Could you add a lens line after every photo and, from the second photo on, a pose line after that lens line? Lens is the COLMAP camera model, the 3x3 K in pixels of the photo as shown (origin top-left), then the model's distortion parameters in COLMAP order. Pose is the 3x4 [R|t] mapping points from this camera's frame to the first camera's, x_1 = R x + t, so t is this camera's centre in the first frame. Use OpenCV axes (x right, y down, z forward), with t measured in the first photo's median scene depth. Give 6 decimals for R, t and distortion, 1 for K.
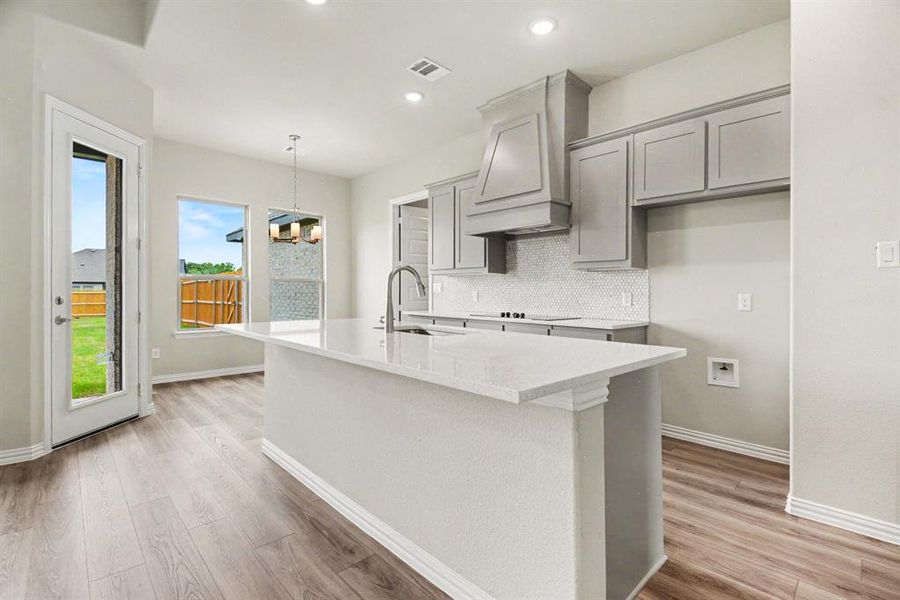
lens RADIAL K [[421.3, 0, 450.0], [0, 421.3, 300.0], [0, 0, 1]] dist [0.001550, 0.000082]
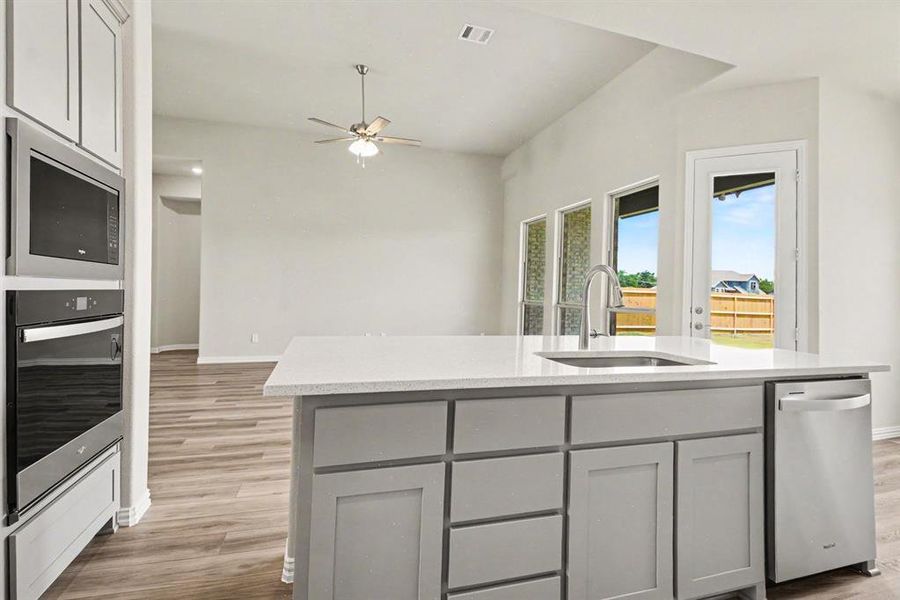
lens RADIAL K [[444.0, 0, 433.9], [0, 444.0, 298.3], [0, 0, 1]] dist [-0.004043, -0.000549]
pose [[-0.464804, -0.004789, -0.885401, 0.538994], [-0.042367, 0.998960, 0.016838, -0.021407], [0.884400, 0.045338, -0.464523, 0.828531]]
